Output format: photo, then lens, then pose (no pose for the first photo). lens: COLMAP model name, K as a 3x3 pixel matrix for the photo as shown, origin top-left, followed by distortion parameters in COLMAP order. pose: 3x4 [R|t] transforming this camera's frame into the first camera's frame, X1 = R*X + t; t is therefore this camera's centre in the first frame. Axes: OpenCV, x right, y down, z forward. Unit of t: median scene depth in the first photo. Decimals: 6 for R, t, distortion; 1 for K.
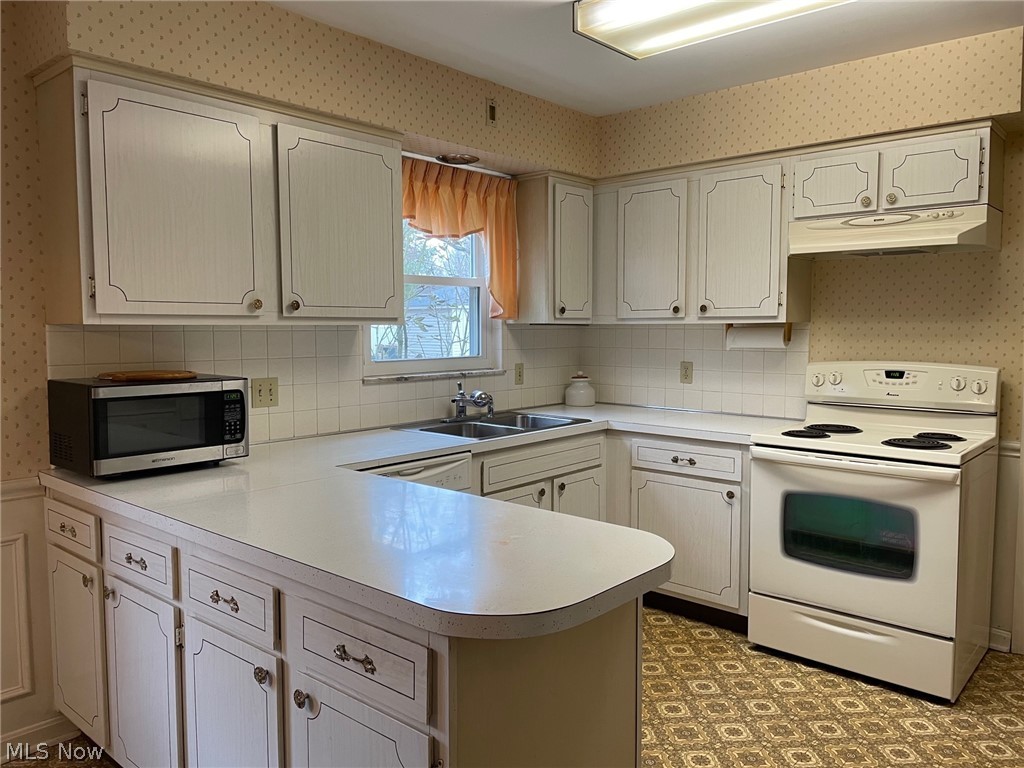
lens RADIAL K [[776.9, 0, 505.9], [0, 776.9, 377.6], [0, 0, 1]] dist [0.046776, -0.045908]
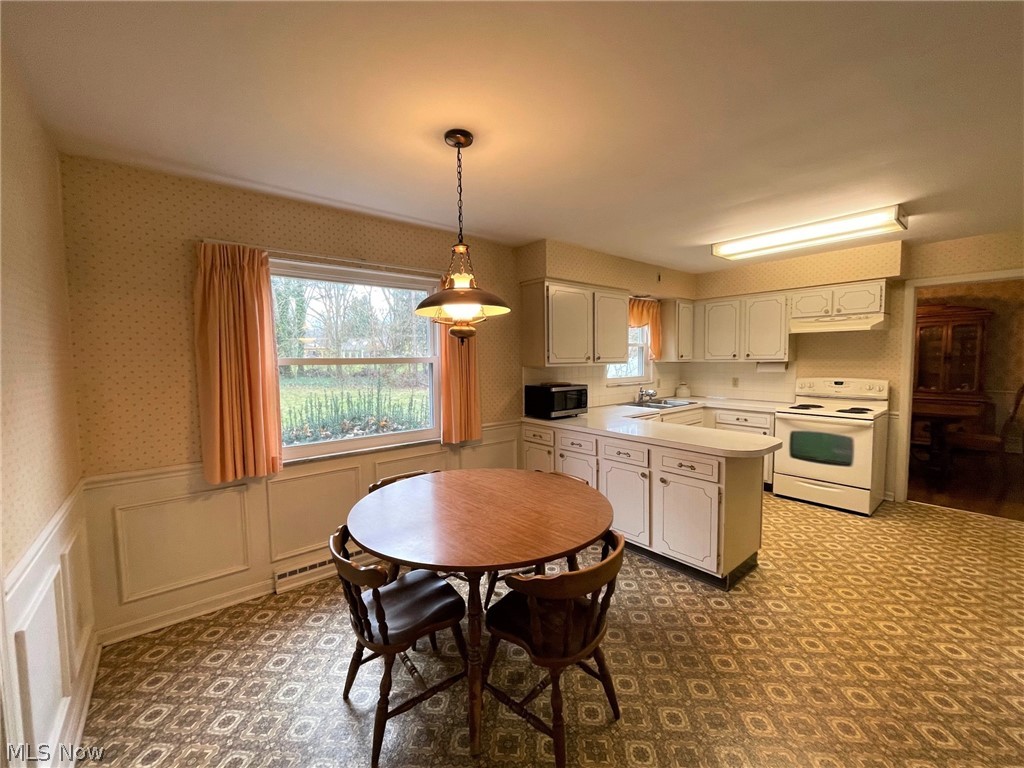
lens RADIAL K [[412.4, 0, 516.0], [0, 412.4, 384.6], [0, 0, 1]] dist [0.001611, 0.000554]
pose [[0.988609, -0.000554, -0.150507, -0.291689], [0.000348, 0.999999, -0.001393, 0.001359], [0.150508, 0.001325, 0.988608, -0.394430]]
